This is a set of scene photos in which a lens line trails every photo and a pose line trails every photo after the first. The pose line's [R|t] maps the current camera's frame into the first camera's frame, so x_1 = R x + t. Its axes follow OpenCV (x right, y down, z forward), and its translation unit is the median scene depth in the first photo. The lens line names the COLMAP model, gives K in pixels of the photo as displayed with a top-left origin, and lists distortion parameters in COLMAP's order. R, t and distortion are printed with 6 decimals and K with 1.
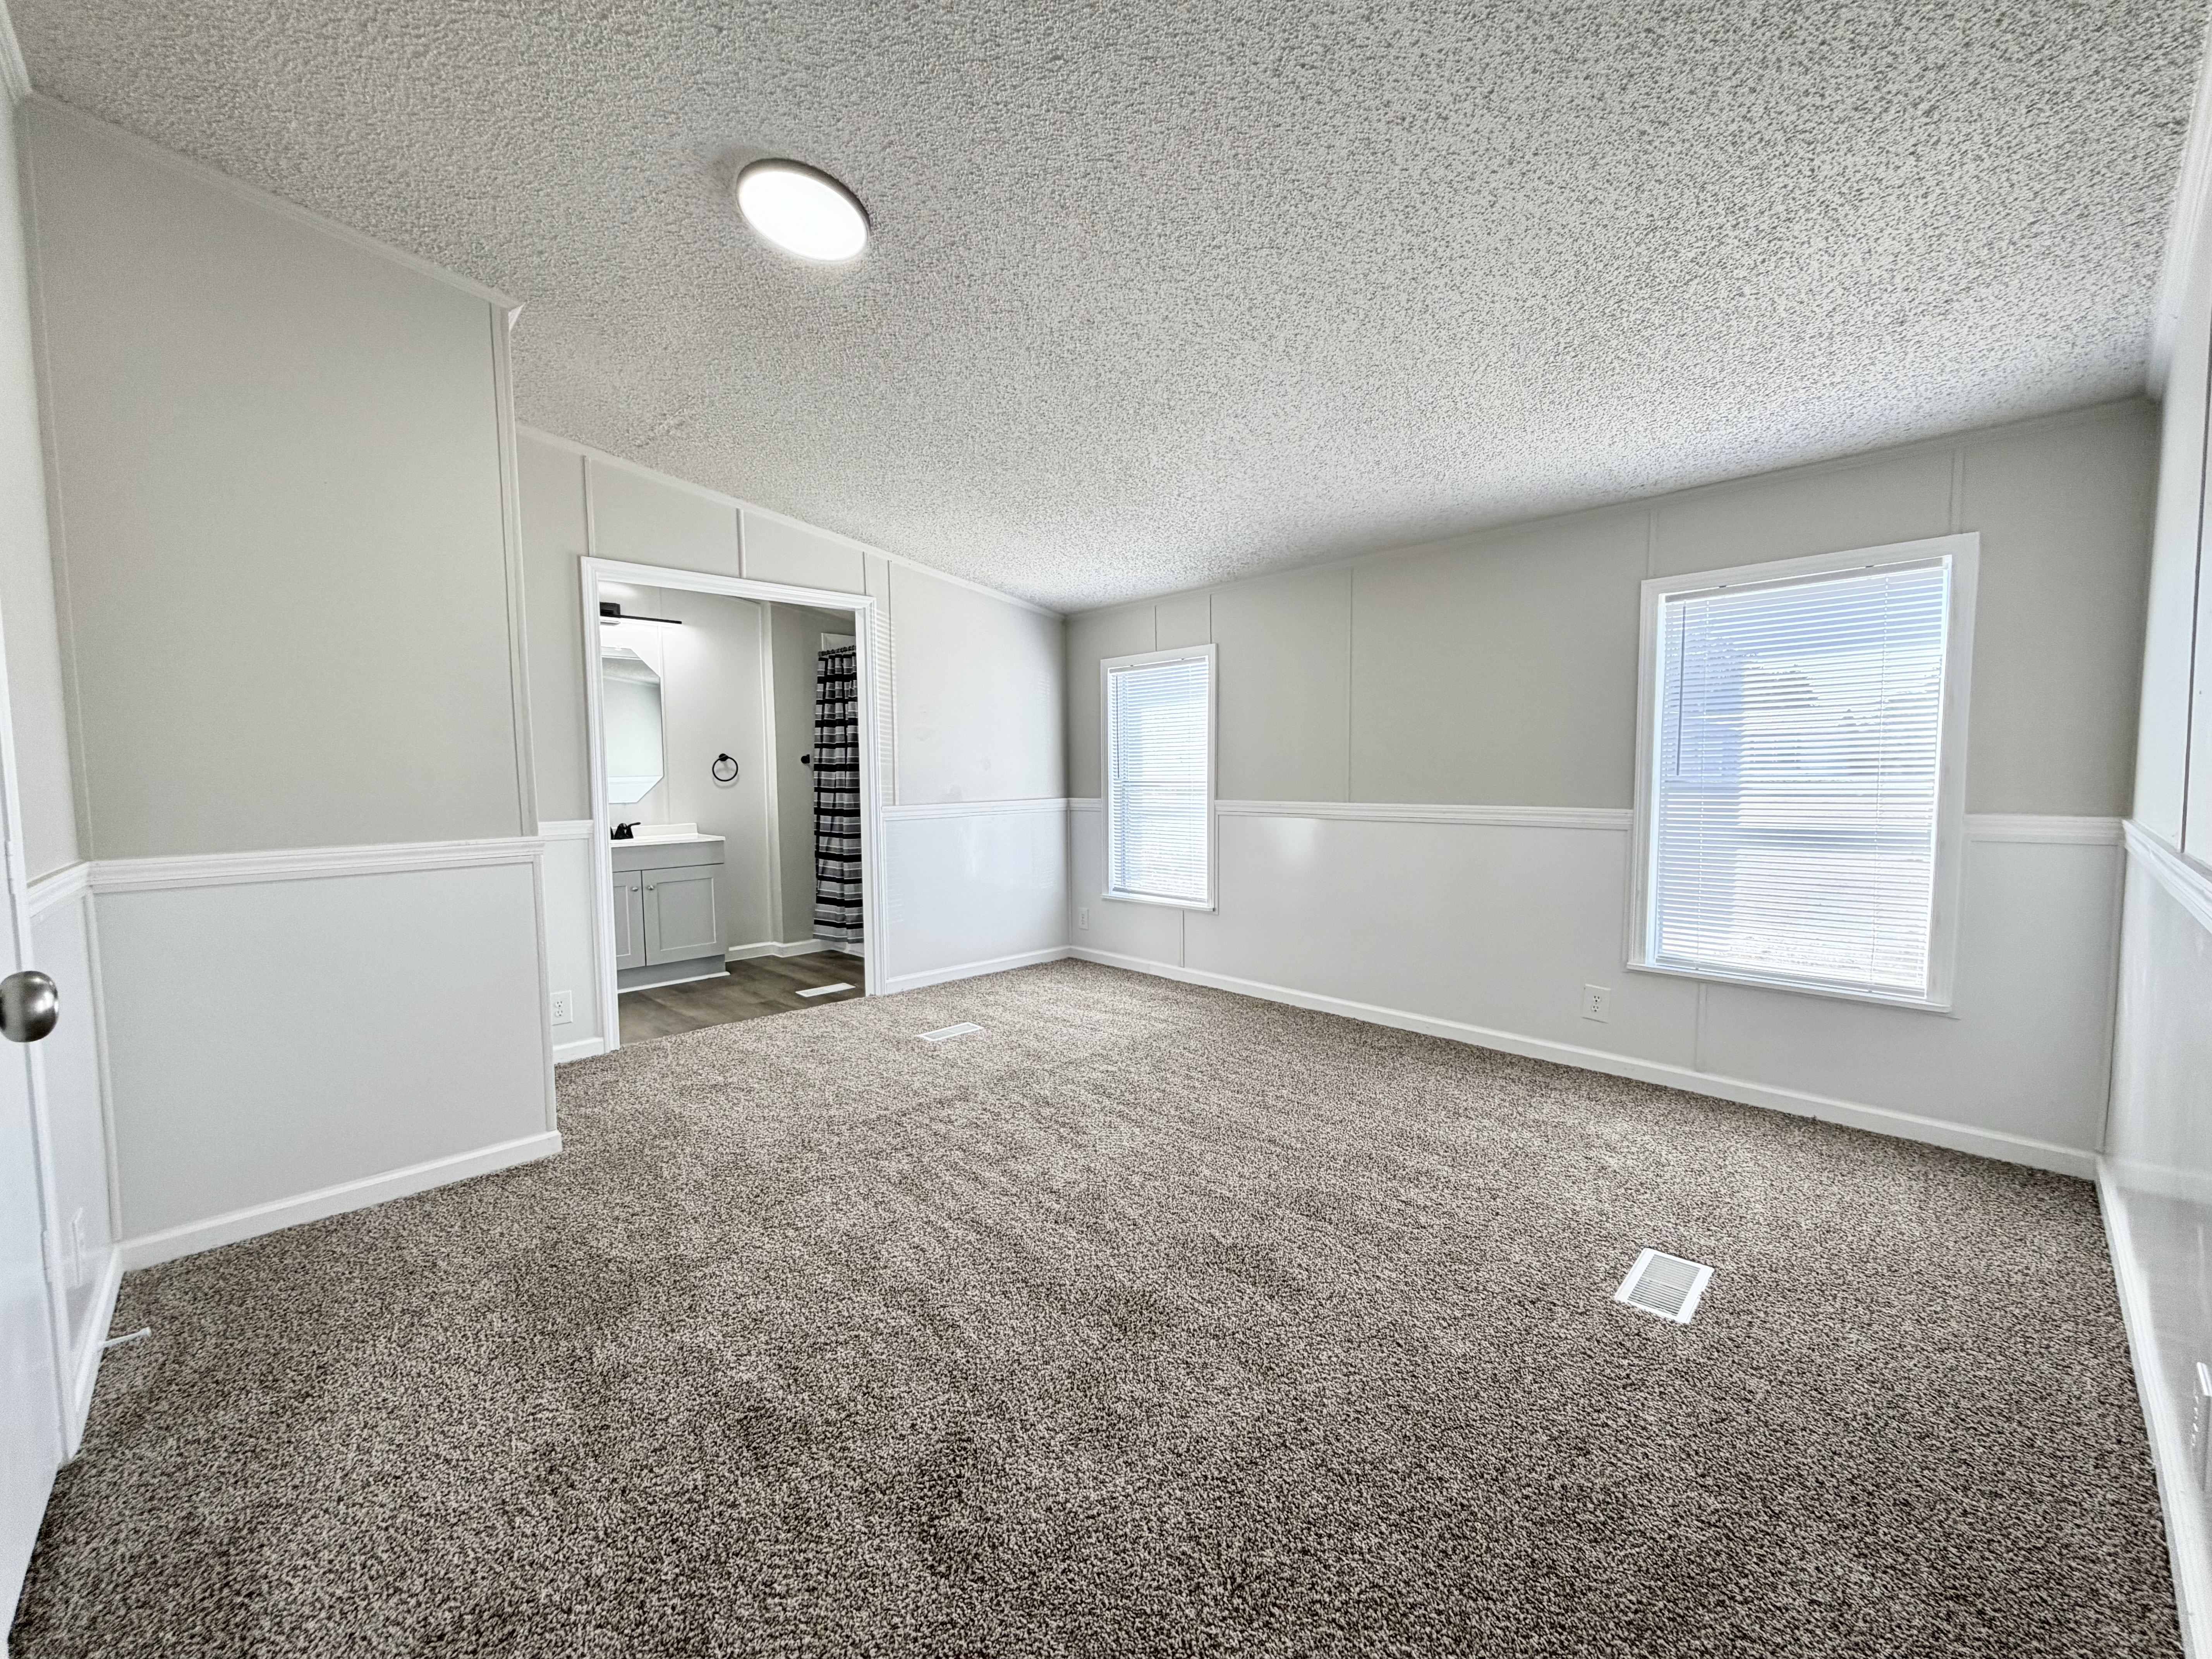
lens RADIAL K [[873.9, 0, 1093.1], [0, 873.9, 837.2], [0, 0, 1]] dist [-0.000909, -0.000101]
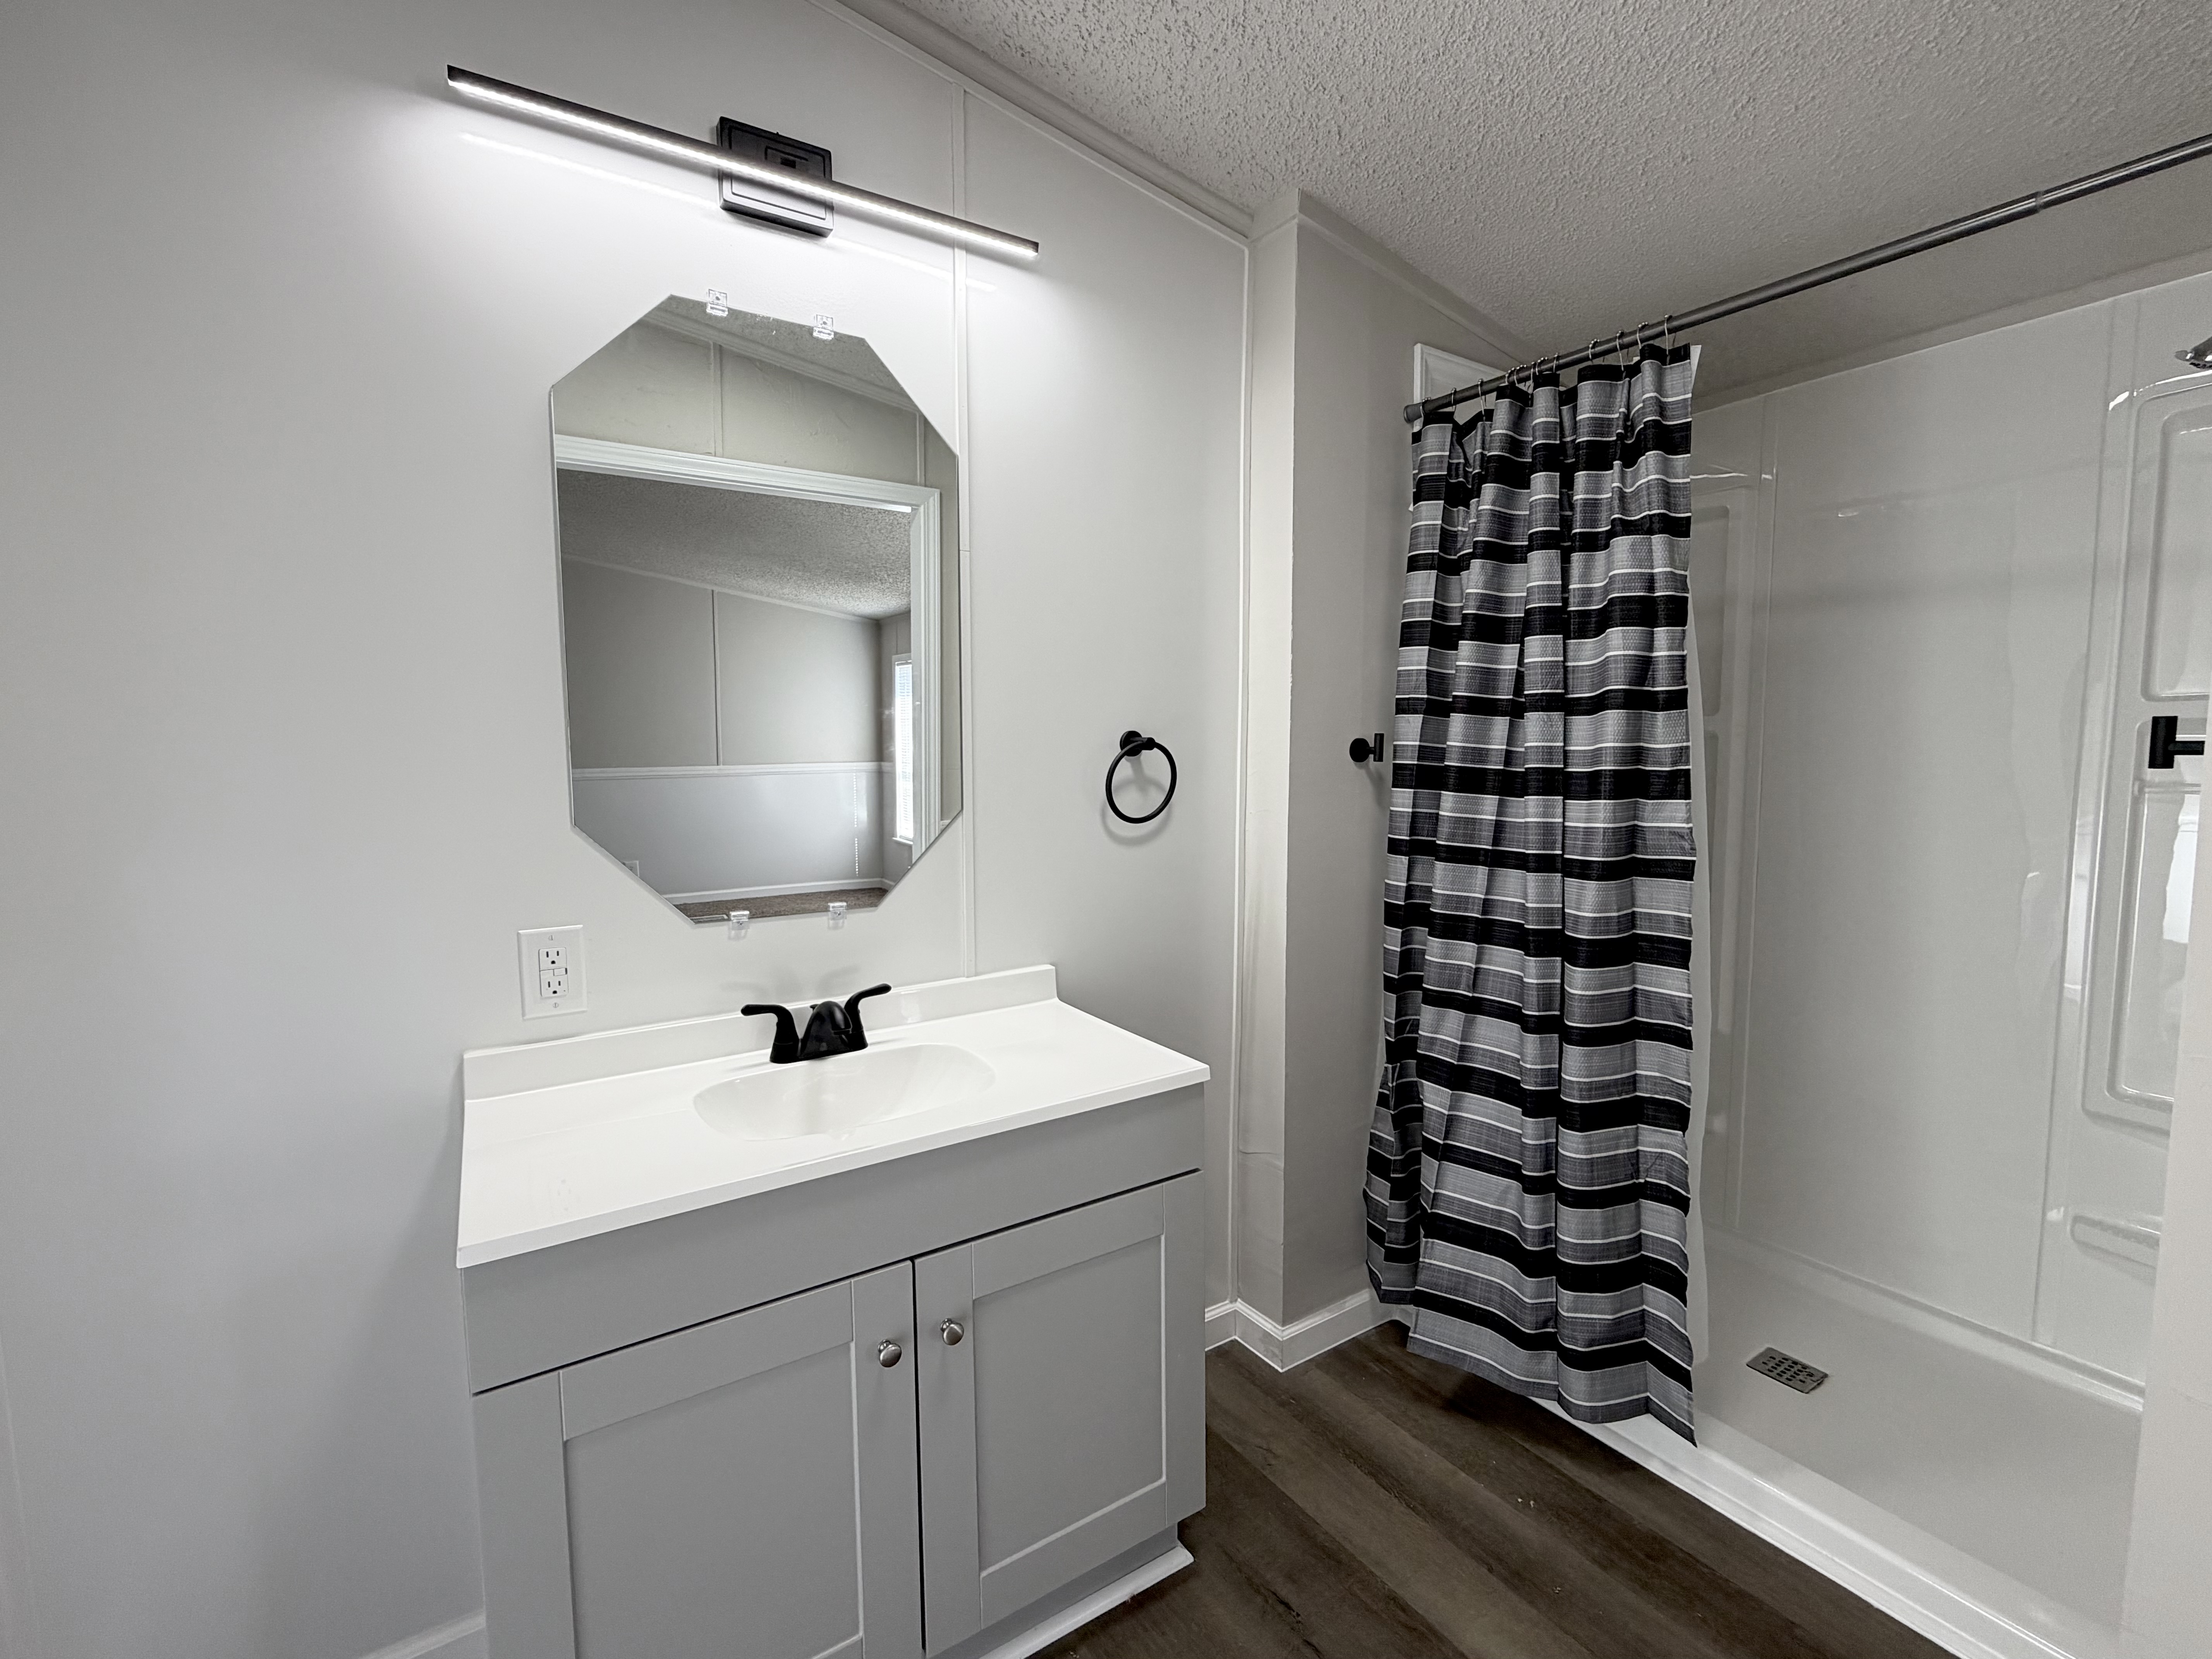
lens RADIAL K [[965.6, 0, 1106.0], [0, 965.6, 829.5], [0, 0, 1]] dist [0.003069, -0.000017]
pose [[0.985545, 0.022138, -0.167959, -0.369457], [-0.018703, 0.999583, 0.022004, -0.067559], [0.168376, -0.018545, 0.985548, 0.657277]]
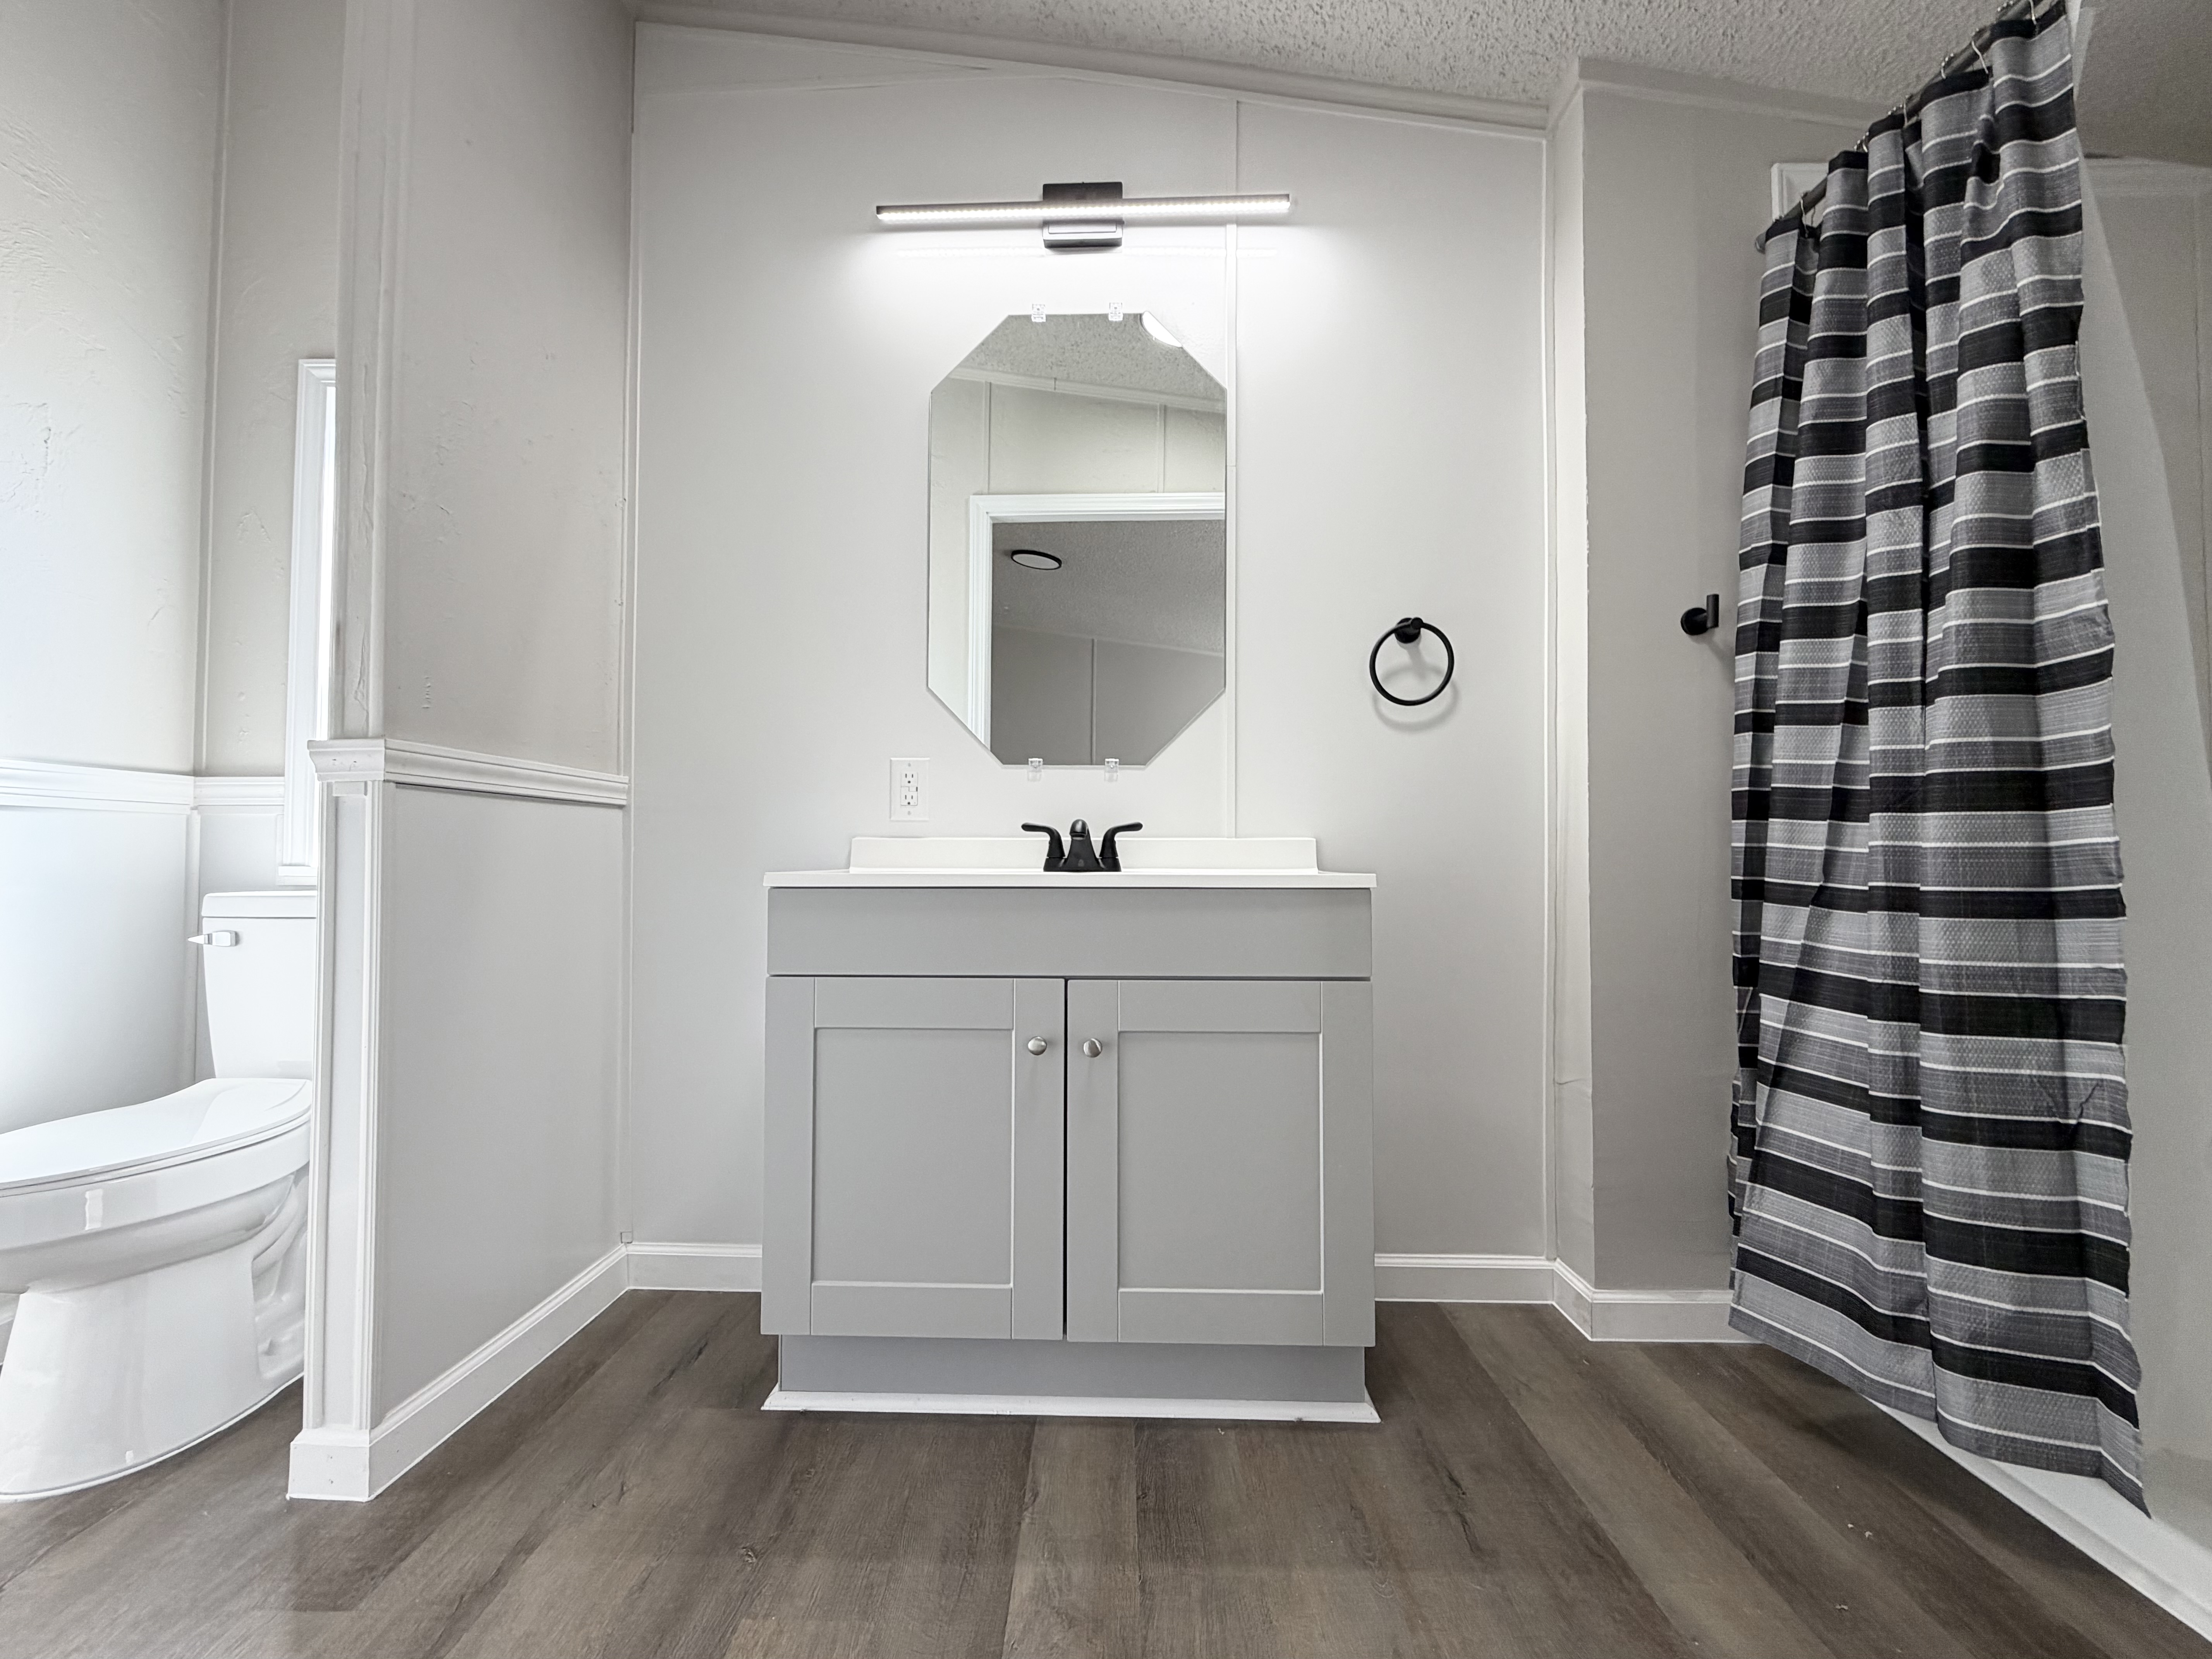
lens RADIAL K [[966.2, 0, 1102.4], [0, 966.2, 835.1], [0, 0, 1]] dist [-0.001488, -0.000960]
pose [[0.713944, -0.001076, -0.700202, -0.257156], [-0.063270, 0.995809, -0.066042, 0.010010], [0.697338, 0.091452, 0.710884, 0.676730]]
